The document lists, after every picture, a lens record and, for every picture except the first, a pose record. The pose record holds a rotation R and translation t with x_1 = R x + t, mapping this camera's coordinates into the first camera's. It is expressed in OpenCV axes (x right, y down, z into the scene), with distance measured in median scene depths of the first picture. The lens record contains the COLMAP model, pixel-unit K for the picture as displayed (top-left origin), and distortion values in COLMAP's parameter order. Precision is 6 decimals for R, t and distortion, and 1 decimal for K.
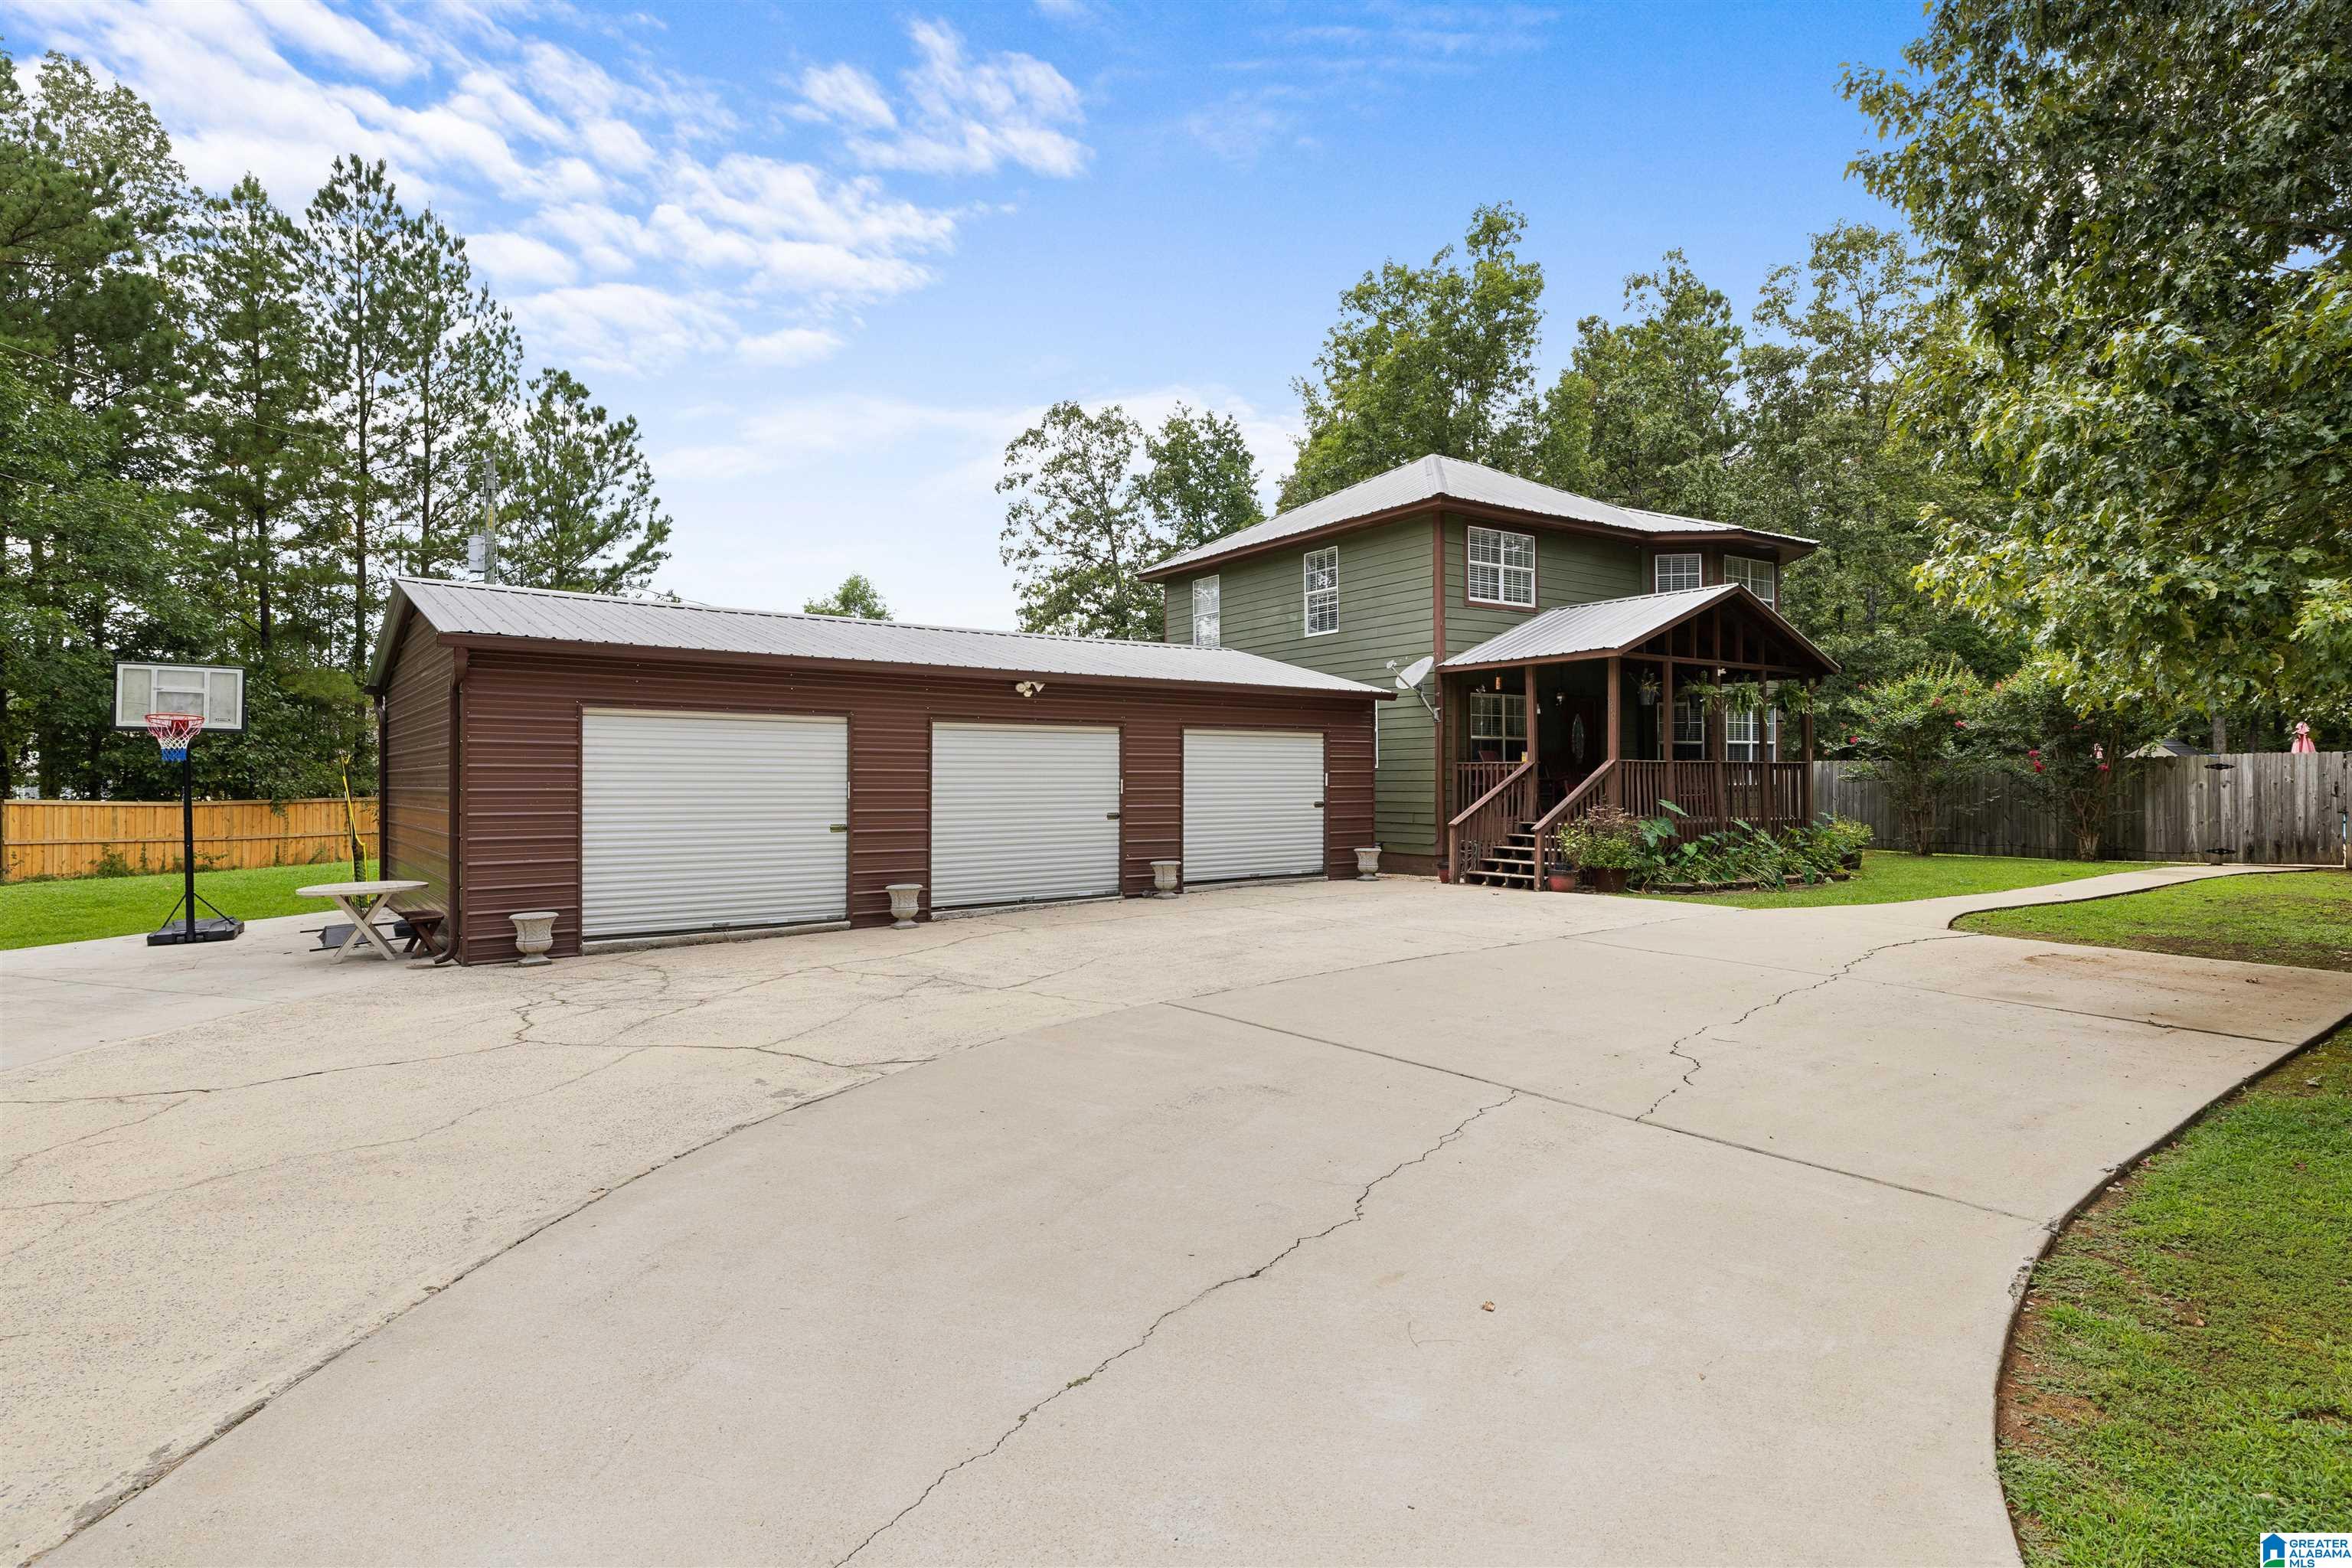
lens RADIAL K [[1218.9, 0, 1179.7], [0, 1218.9, 785.1], [0, 0, 1]] dist [0.006056, -0.000267]
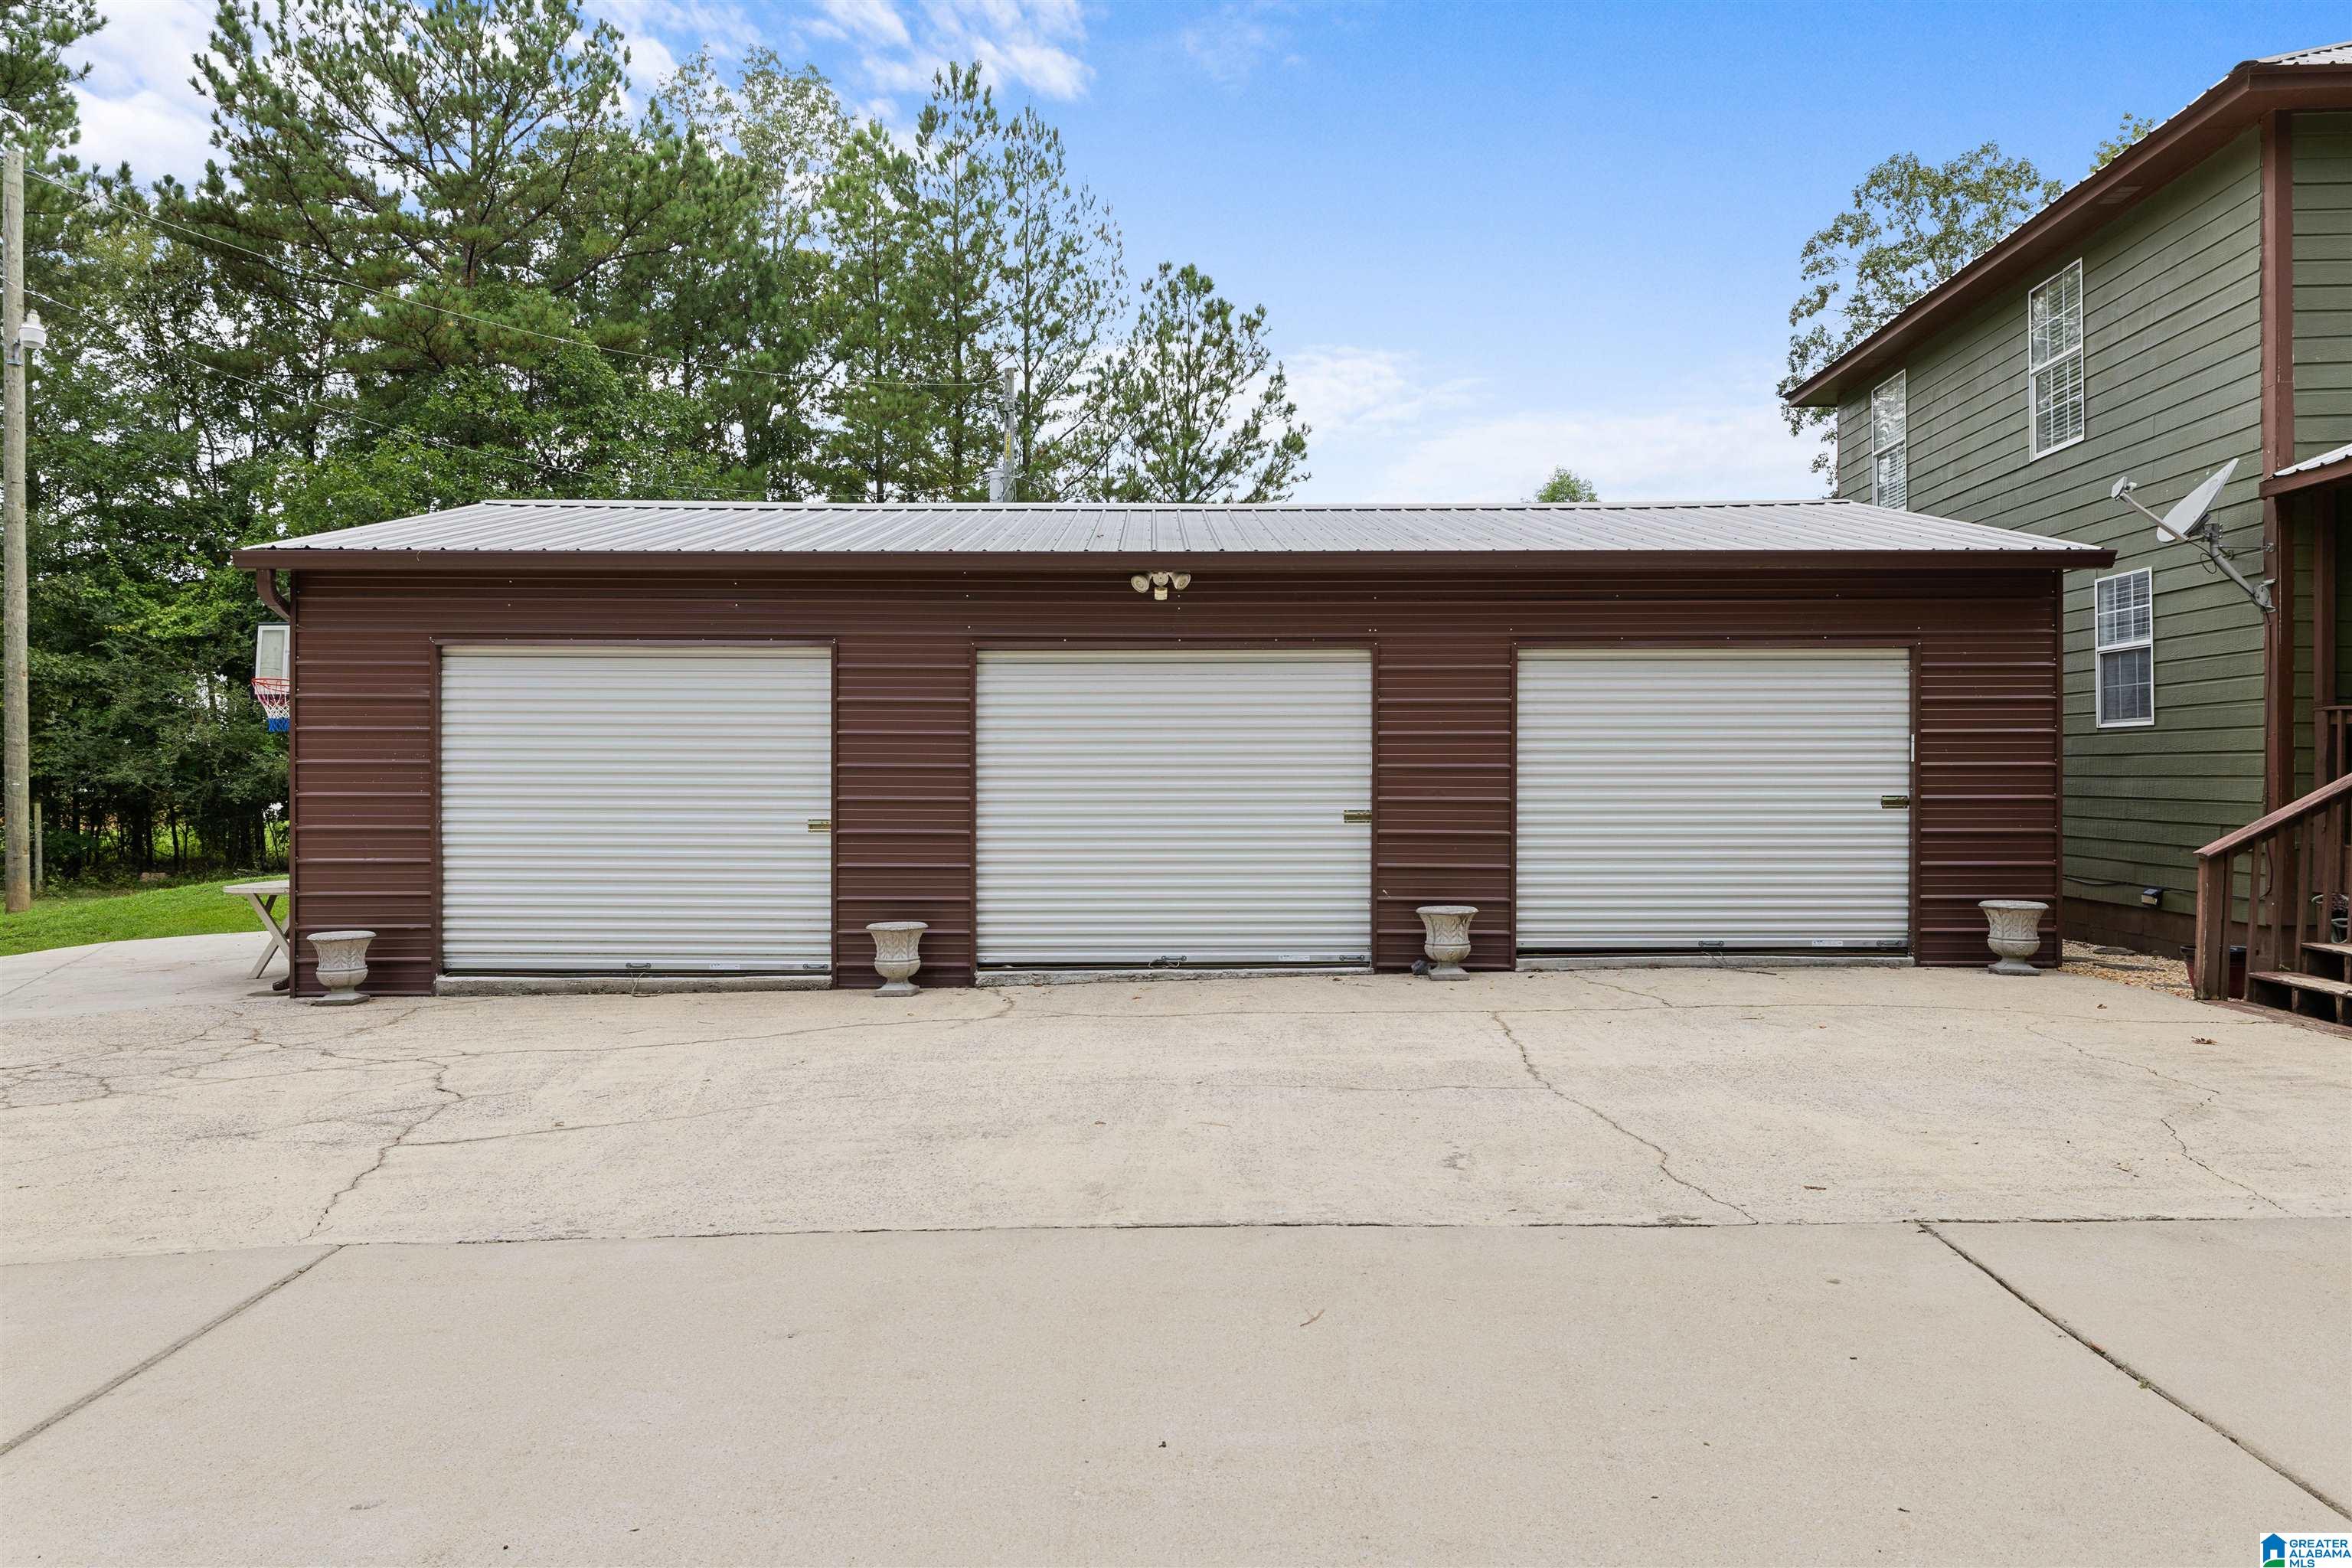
lens RADIAL K [[1525.6, 0, 1175.9], [0, 1525.6, 791.5], [0, 0, 1]] dist [0.004800, -0.006717]
pose [[0.785392, 0.010793, -0.618905, 0.172510], [-0.003000, 0.999903, 0.013630, 0.003208], [0.618992, -0.008848, 0.785348, 0.245483]]
